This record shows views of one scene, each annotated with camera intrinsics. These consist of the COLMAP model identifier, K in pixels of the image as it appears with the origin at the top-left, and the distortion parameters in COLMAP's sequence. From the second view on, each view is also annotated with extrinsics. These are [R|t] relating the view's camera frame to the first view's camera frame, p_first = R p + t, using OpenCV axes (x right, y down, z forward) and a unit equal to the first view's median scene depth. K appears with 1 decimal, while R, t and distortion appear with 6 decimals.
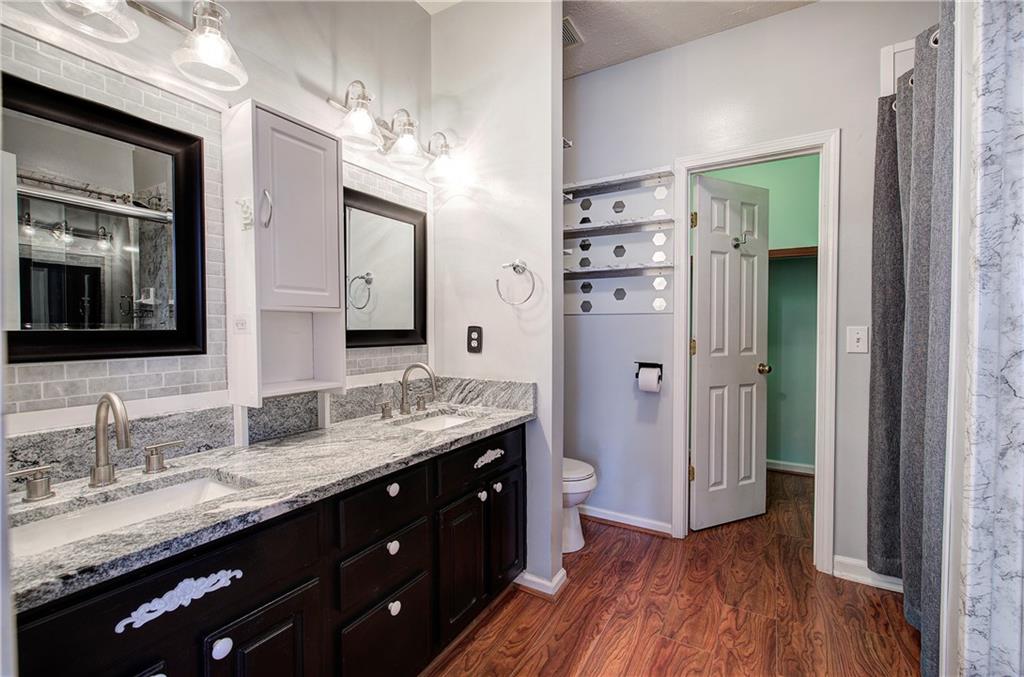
lens RADIAL K [[435.4, 0, 511.6], [0, 435.4, 337.1], [0, 0, 1]] dist [-0.003299, 0.000544]
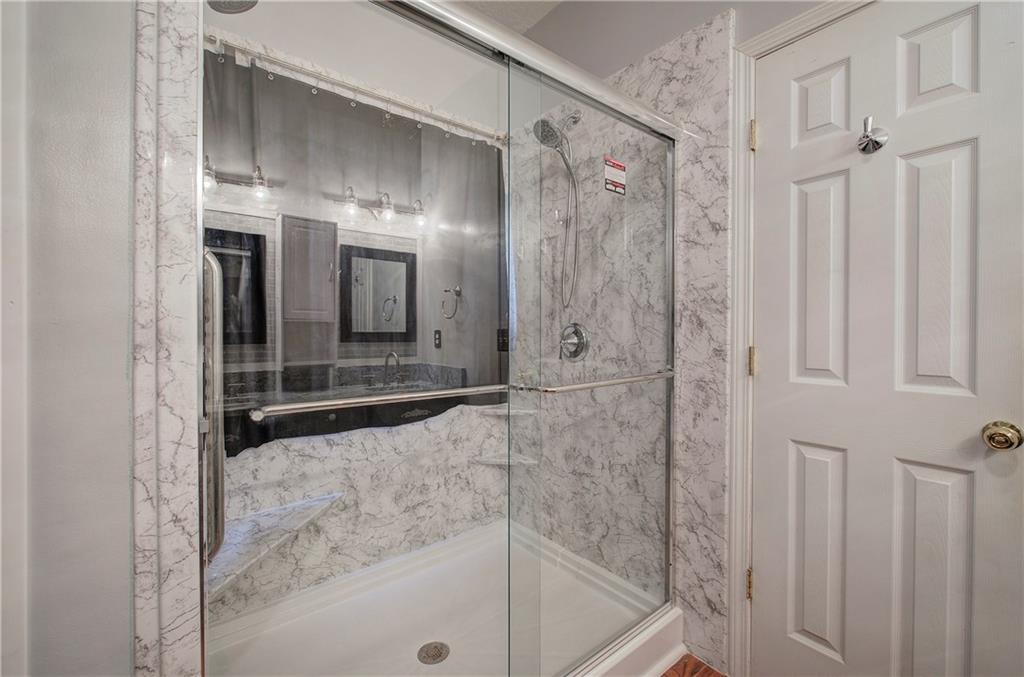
lens RADIAL K [[435.4, 0, 512.1], [0, 435.4, 333.6], [0, 0, 1]] dist [-0.003299, 0.000544]
pose [[0.936746, 0.005978, -0.349960, 0.685714], [-0.012093, 0.999810, -0.015293, 0.006911], [0.349802, 0.018558, 0.936640, -0.300282]]
